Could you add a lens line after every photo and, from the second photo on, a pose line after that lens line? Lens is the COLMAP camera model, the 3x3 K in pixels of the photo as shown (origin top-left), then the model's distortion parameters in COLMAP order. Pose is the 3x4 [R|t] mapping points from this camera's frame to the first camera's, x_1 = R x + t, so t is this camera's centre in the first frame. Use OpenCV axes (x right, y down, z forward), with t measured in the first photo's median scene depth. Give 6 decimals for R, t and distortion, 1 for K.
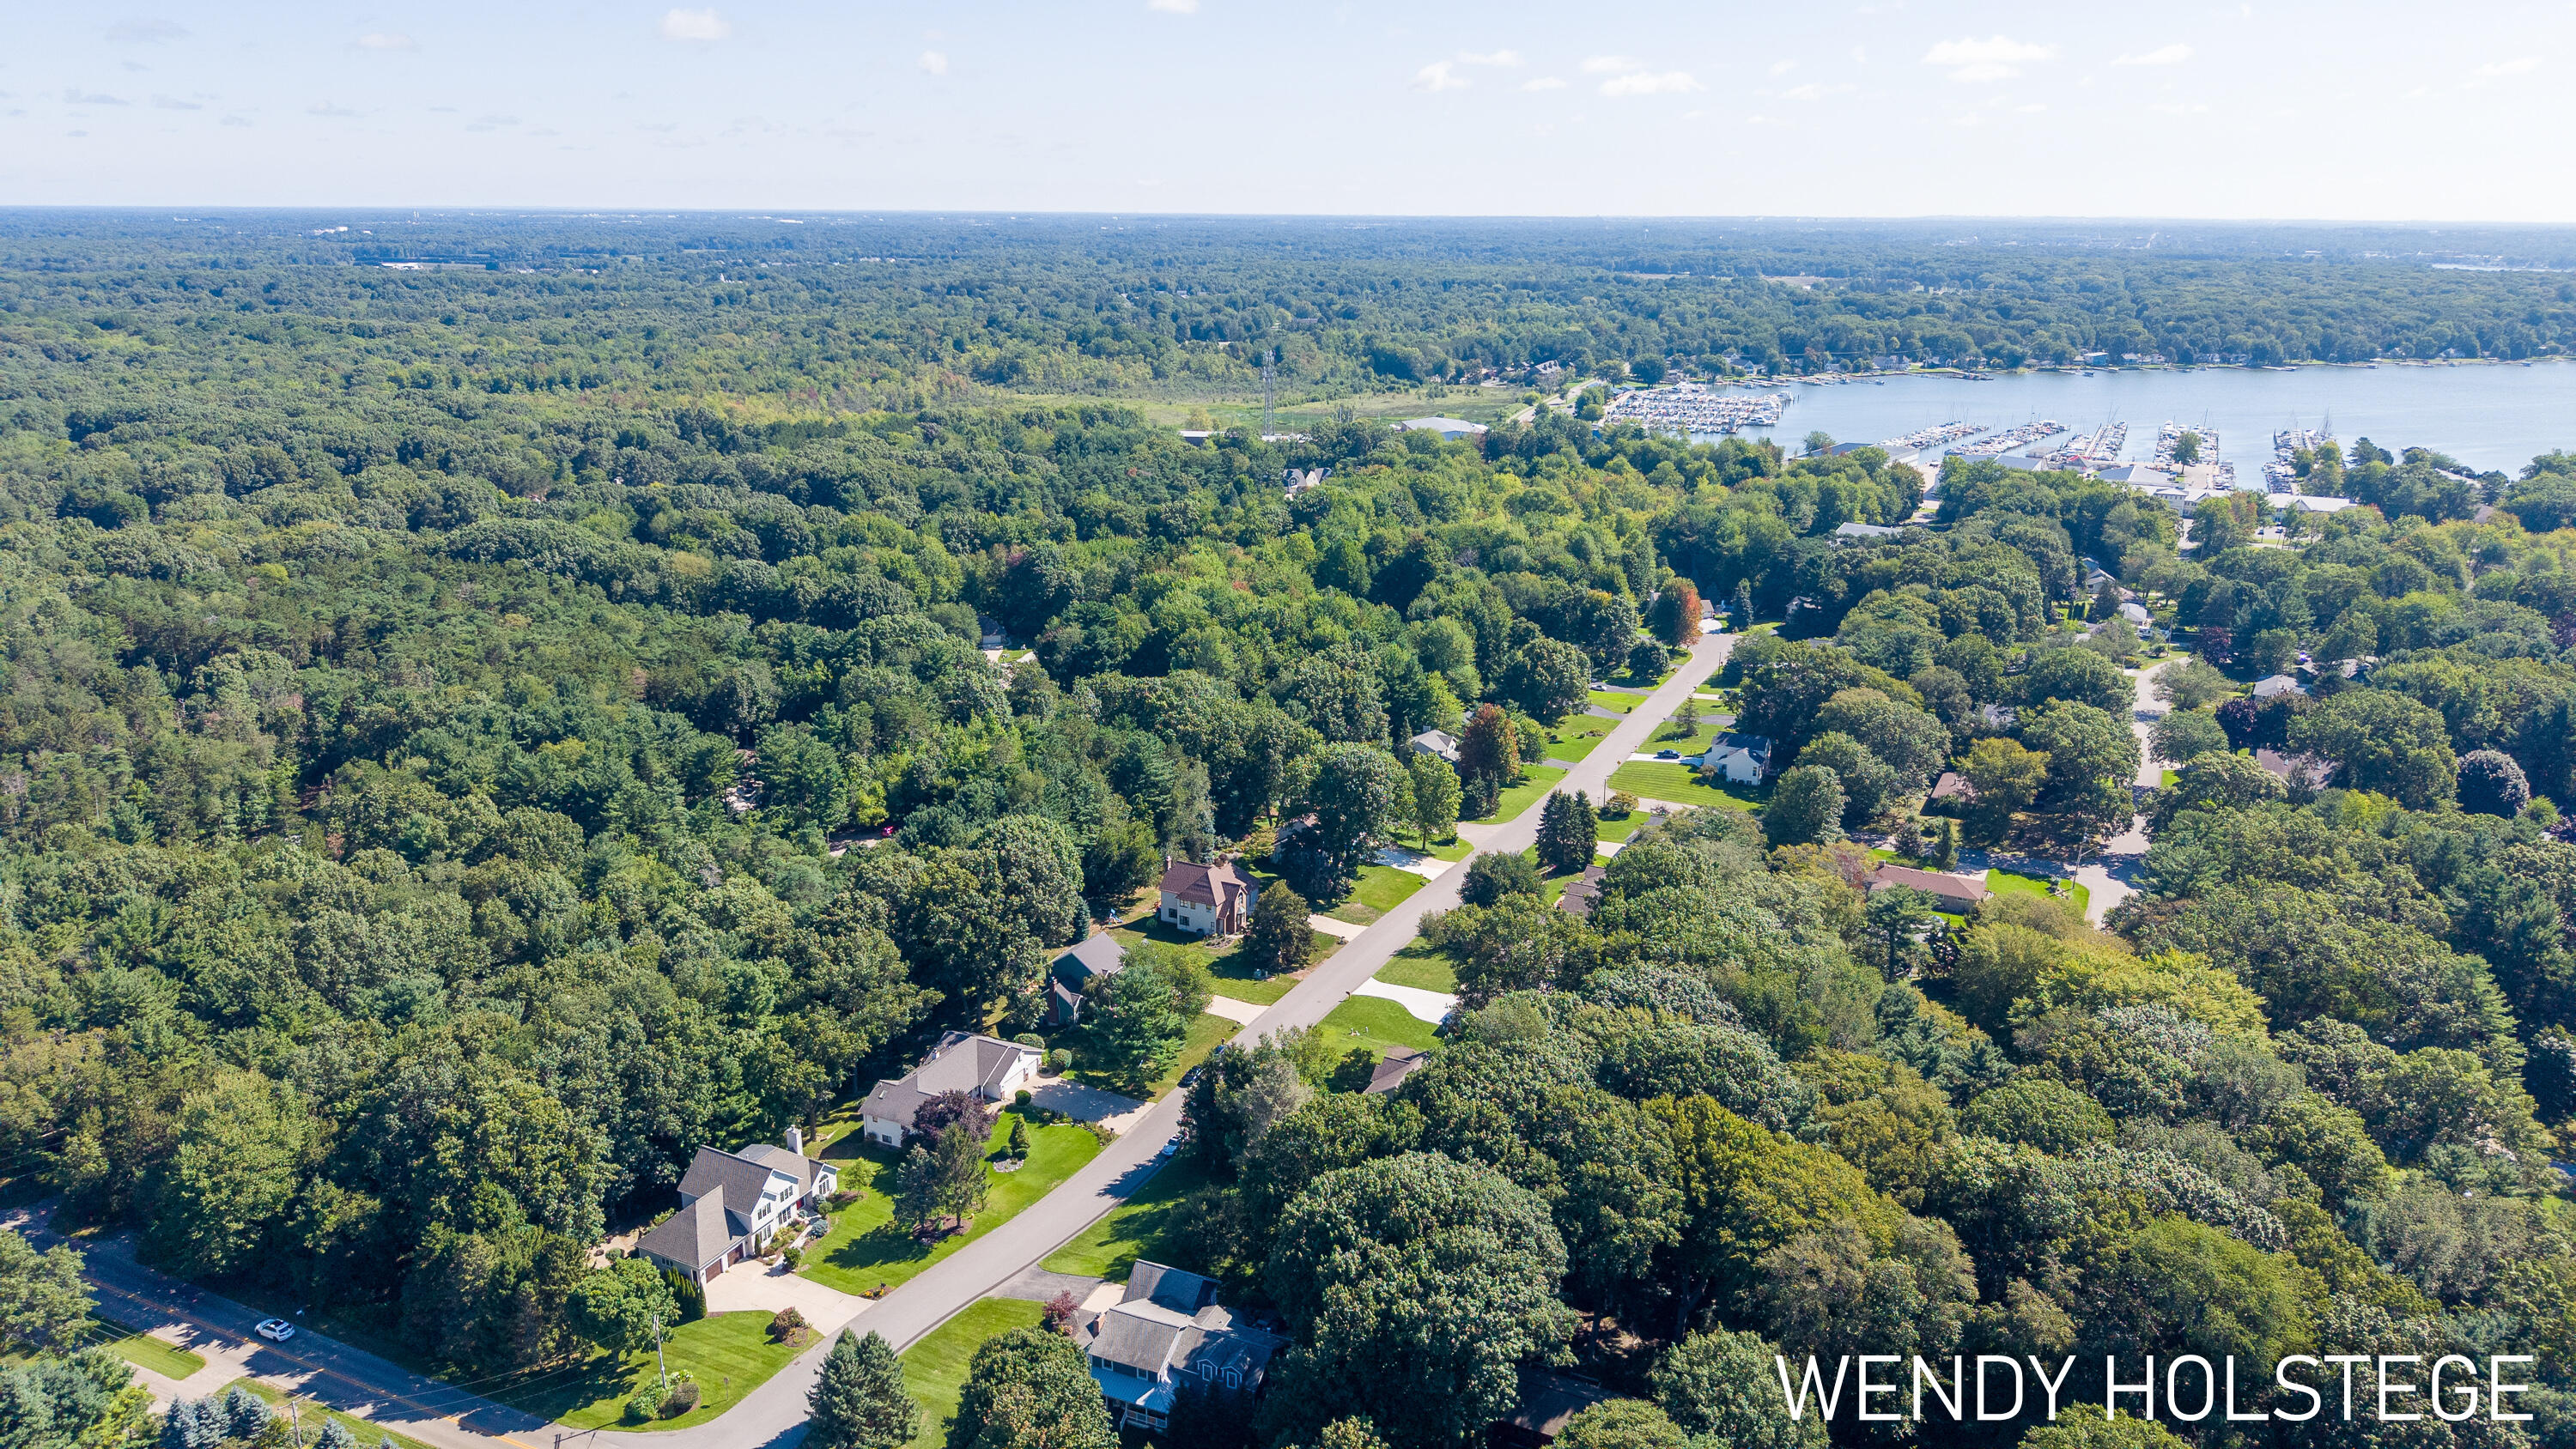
lens RADIAL K [[1687.6, 0, 1286.8], [0, 1687.6, 783.8], [0, 0, 1]] dist [0.046849, -0.060914]
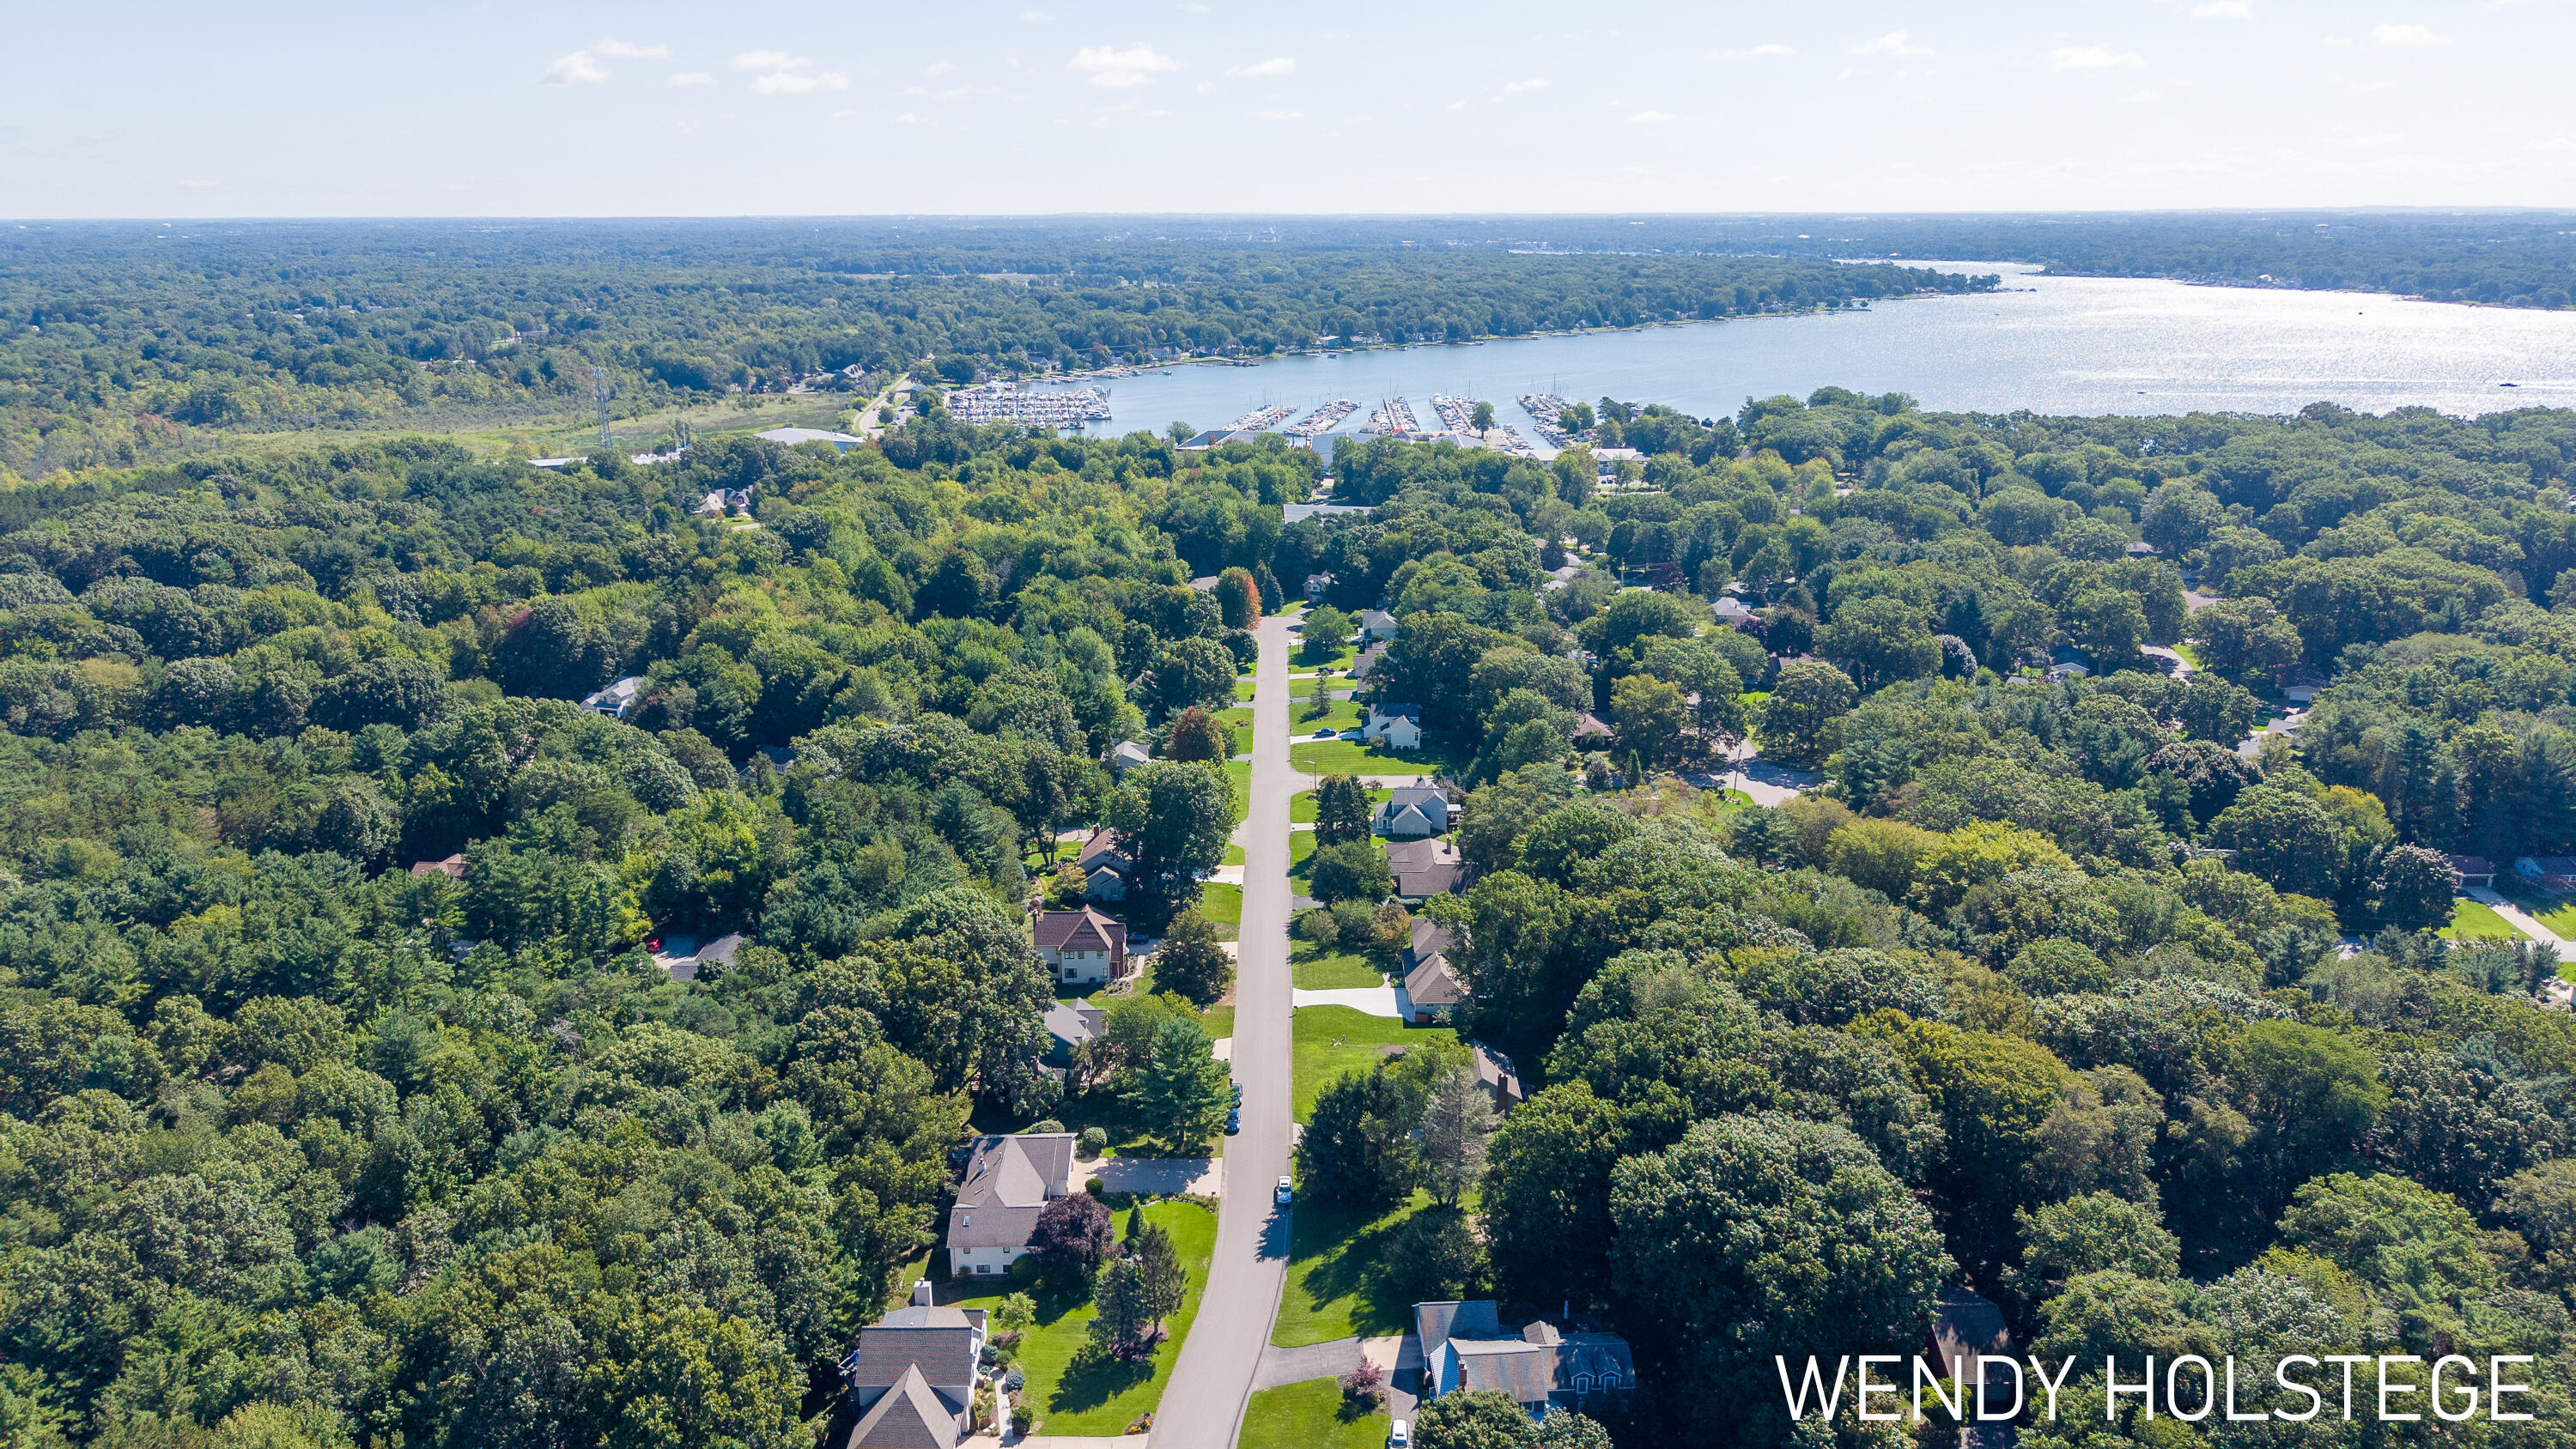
lens RADIAL K [[1687.6, 0, 1286.8], [0, 1687.6, 783.8], [0, 0, 1]] dist [0.046849, -0.060914]
pose [[0.892813, -0.154059, 0.423261, -0.175490], [0.153891, 0.987475, 0.034810, -0.019246], [-0.423322, 0.034057, 0.905339, 0.049830]]
